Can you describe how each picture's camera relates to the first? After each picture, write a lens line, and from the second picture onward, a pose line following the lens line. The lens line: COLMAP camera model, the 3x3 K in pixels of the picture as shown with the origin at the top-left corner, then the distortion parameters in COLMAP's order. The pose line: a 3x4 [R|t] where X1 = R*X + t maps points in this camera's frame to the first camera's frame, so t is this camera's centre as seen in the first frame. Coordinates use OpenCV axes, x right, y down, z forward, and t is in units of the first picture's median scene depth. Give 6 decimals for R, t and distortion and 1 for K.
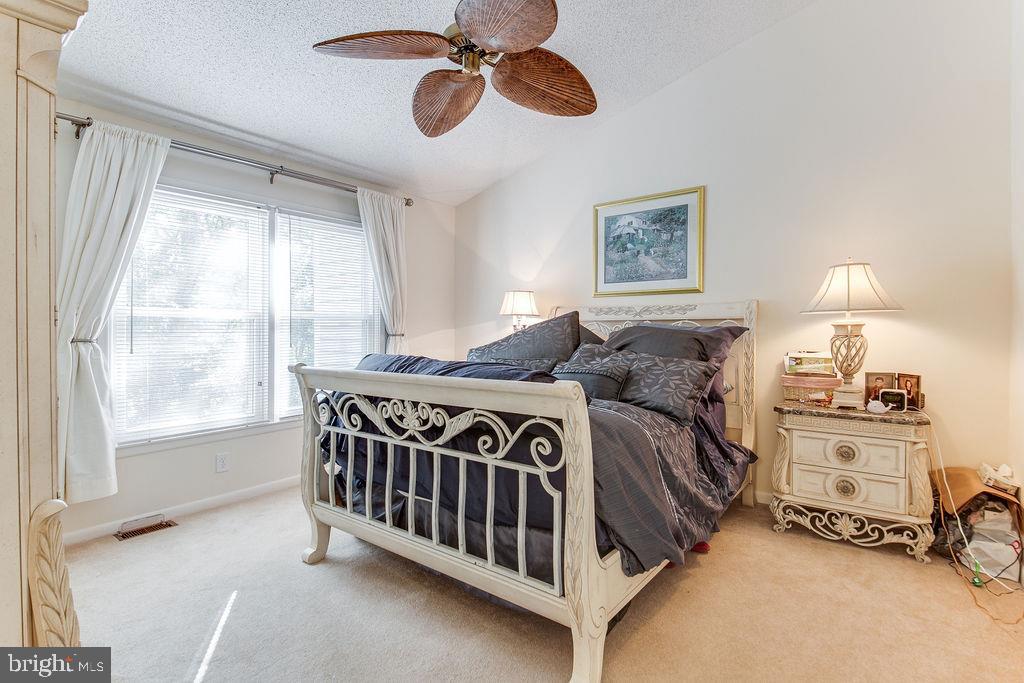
lens RADIAL K [[492.0, 0, 507.3], [0, 492.0, 328.2], [0, 0, 1]] dist [0.017323, -0.030753]
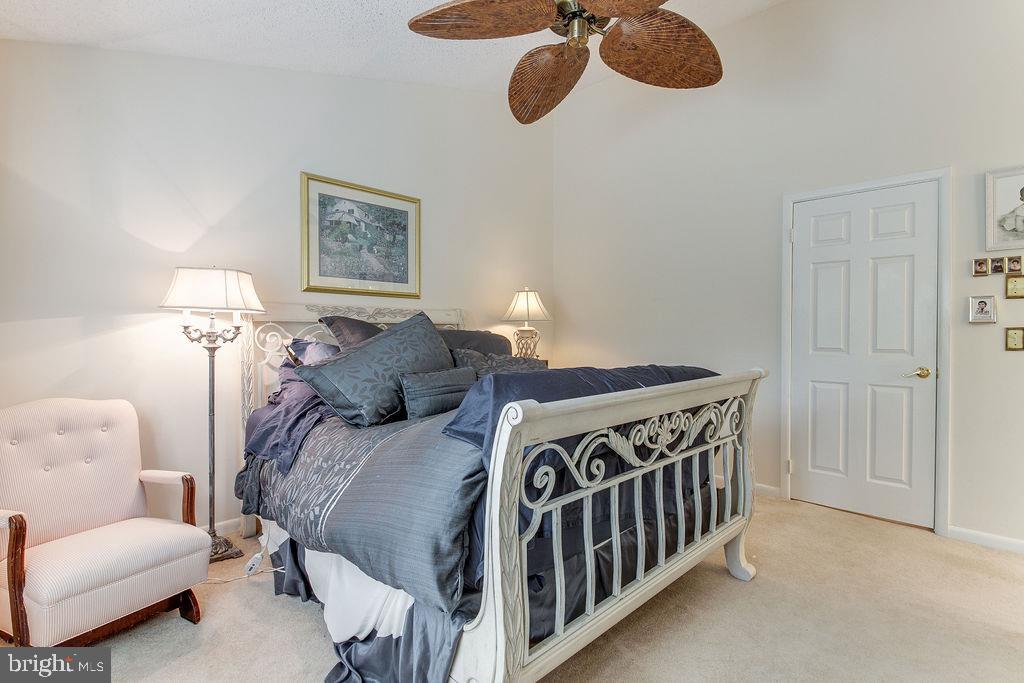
lens RADIAL K [[486.7, 0, 517.2], [0, 486.7, 337.9], [0, 0, 1]] dist [0.037880, -0.029587]
pose [[0.129559, -0.010130, 0.991520, -0.615678], [-0.004015, 0.999934, 0.010741, 0.000448], [-0.991564, -0.005372, 0.129510, 0.639787]]
